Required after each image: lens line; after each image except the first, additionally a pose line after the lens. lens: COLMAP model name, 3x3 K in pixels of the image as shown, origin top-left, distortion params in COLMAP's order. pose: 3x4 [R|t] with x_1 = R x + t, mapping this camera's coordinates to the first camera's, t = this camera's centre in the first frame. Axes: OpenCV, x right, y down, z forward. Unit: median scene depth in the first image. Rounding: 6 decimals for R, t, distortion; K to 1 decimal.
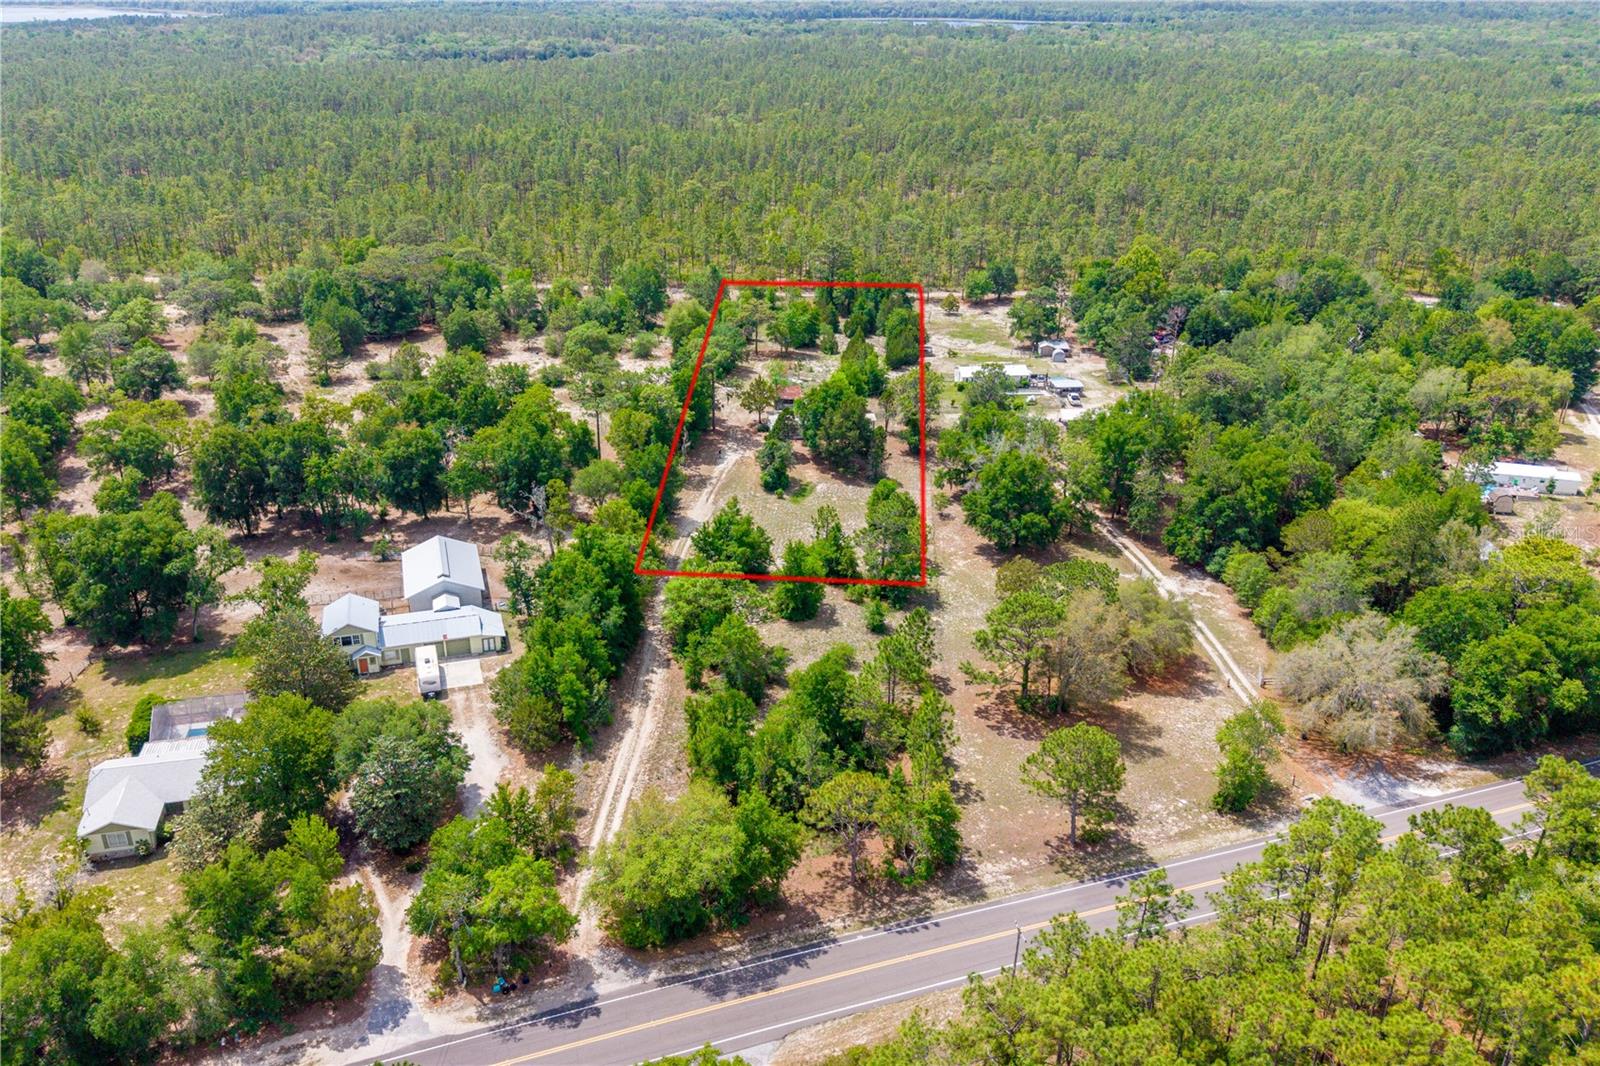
lens RADIAL K [[1245.5, 0, 800.0], [0, 1245.5, 533.0], [0, 0, 1]] dist [-0.001381, -0.039891]
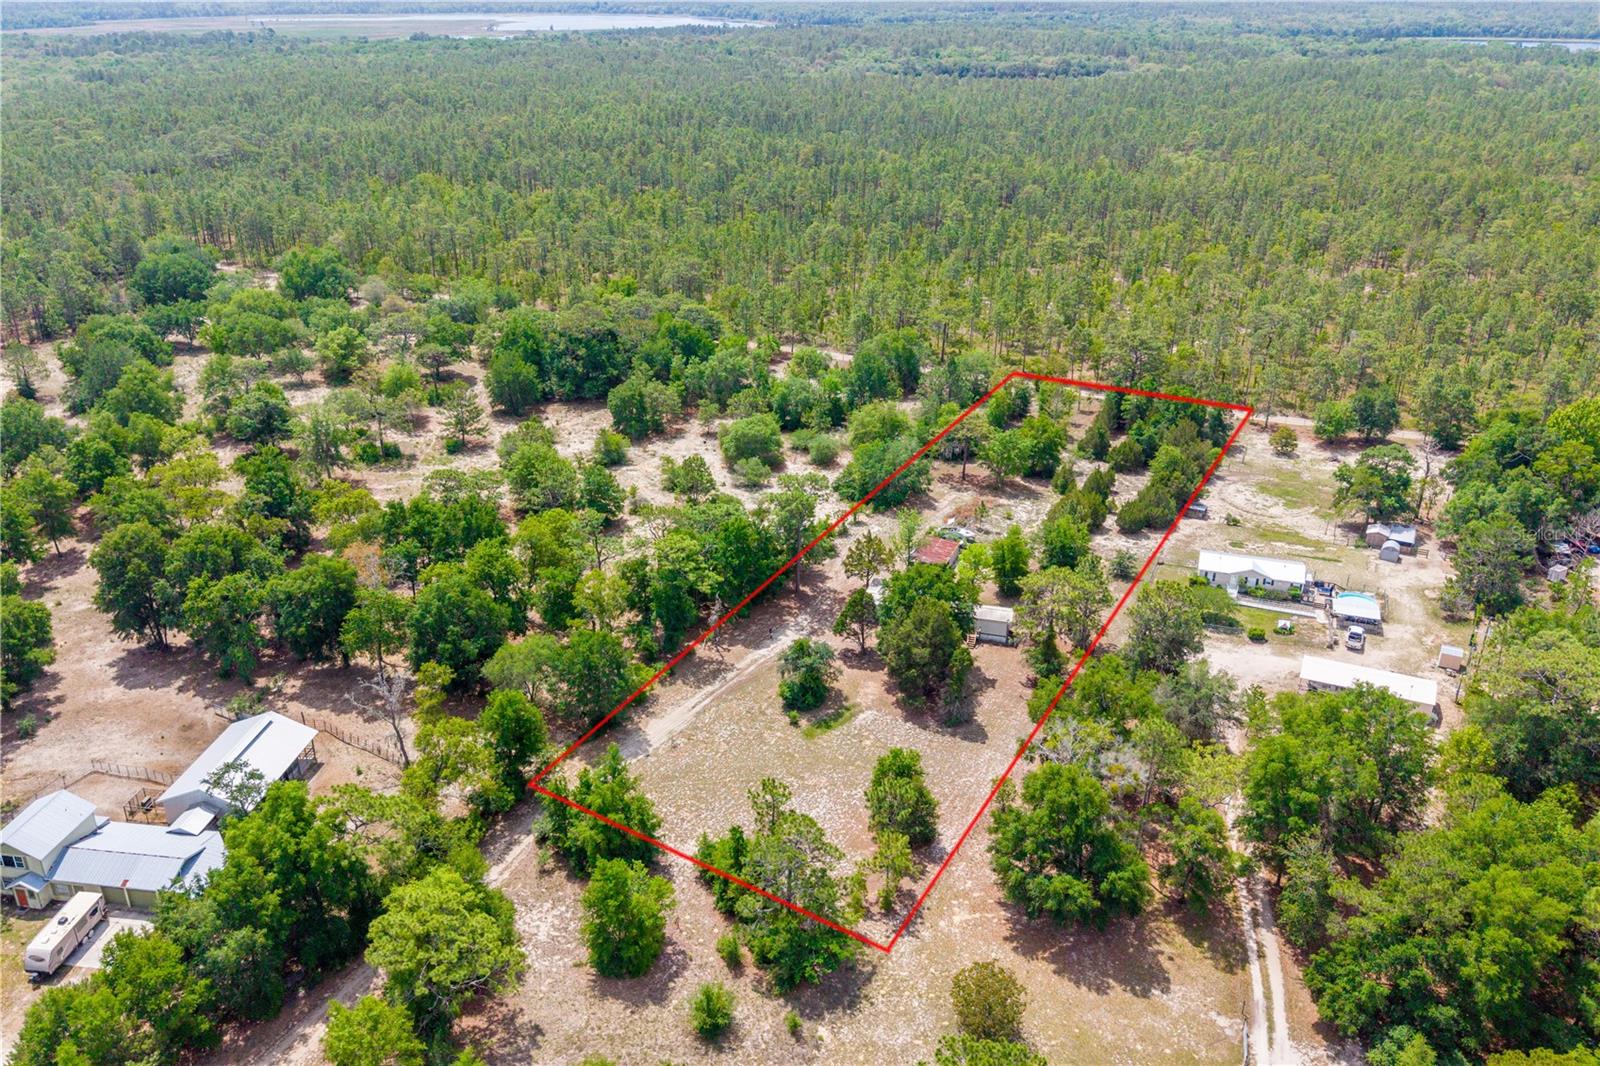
lens RADIAL K [[1245.5, 0, 800.0], [0, 1245.5, 533.0], [0, 0, 1]] dist [-0.001381, -0.039891]
pose [[0.898089, 0.167693, -0.406589, 0.184686], [-0.170916, 0.984868, 0.028671, -0.112003], [0.405245, 0.043744, 0.913161, 0.248982]]
